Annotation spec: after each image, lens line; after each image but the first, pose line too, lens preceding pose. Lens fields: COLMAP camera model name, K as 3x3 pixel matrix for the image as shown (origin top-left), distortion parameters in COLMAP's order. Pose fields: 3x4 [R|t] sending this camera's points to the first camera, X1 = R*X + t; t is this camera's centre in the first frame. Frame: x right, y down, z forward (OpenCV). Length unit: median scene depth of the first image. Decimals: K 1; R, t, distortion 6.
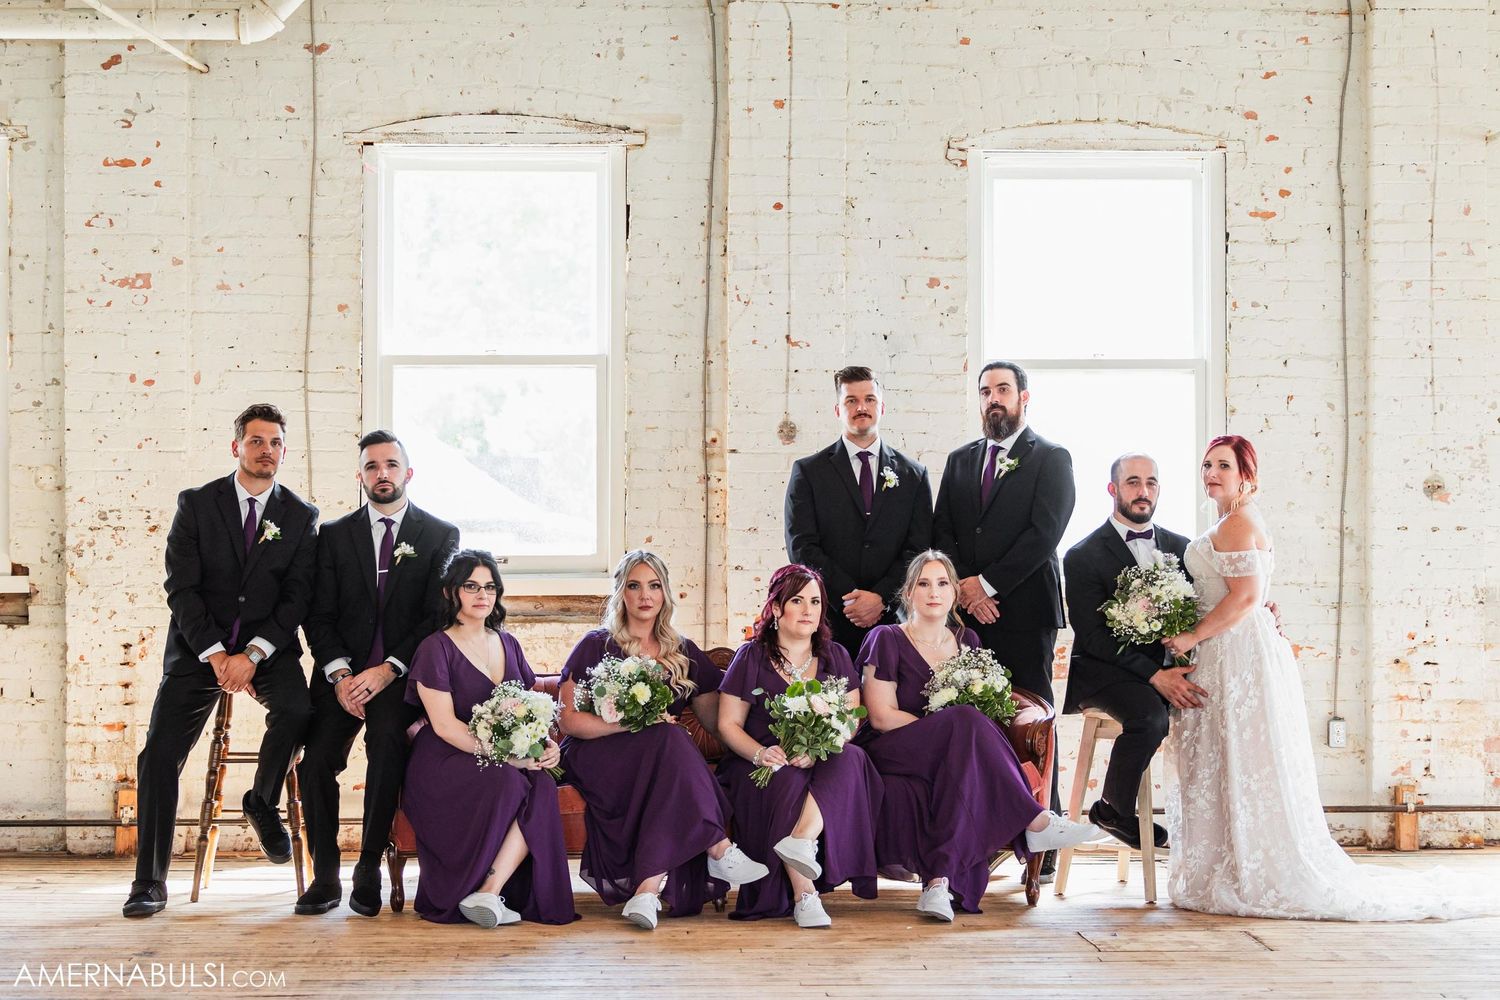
lens RADIAL K [[3144.1, 0, 747.2], [0, 3144.1, 497.4], [0, 0, 1]] dist [-0.025498, 0.000000]
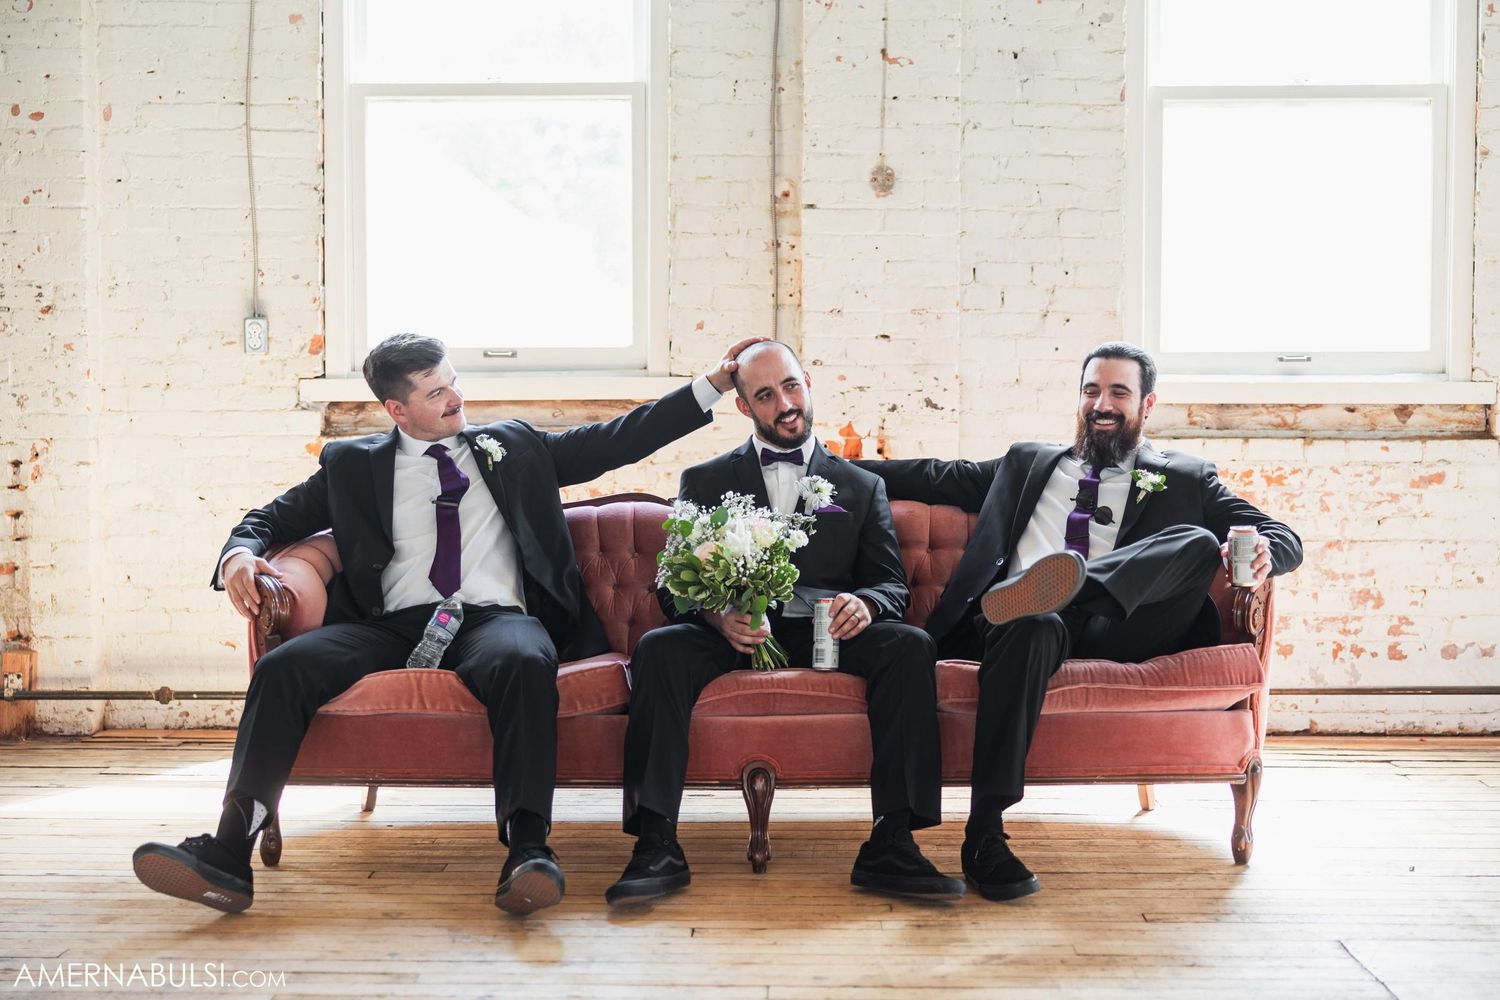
lens RADIAL K [[2217.9, 0, 753.4], [0, 2217.9, 501.3], [0, 0, 1]] dist [-0.014634, 0.000000]
pose [[0.997611, 0.004455, -0.068933, 0.018740], [-0.000690, 0.998510, 0.054556, 0.026538], [0.069073, -0.054378, 0.996128, 0.468131]]
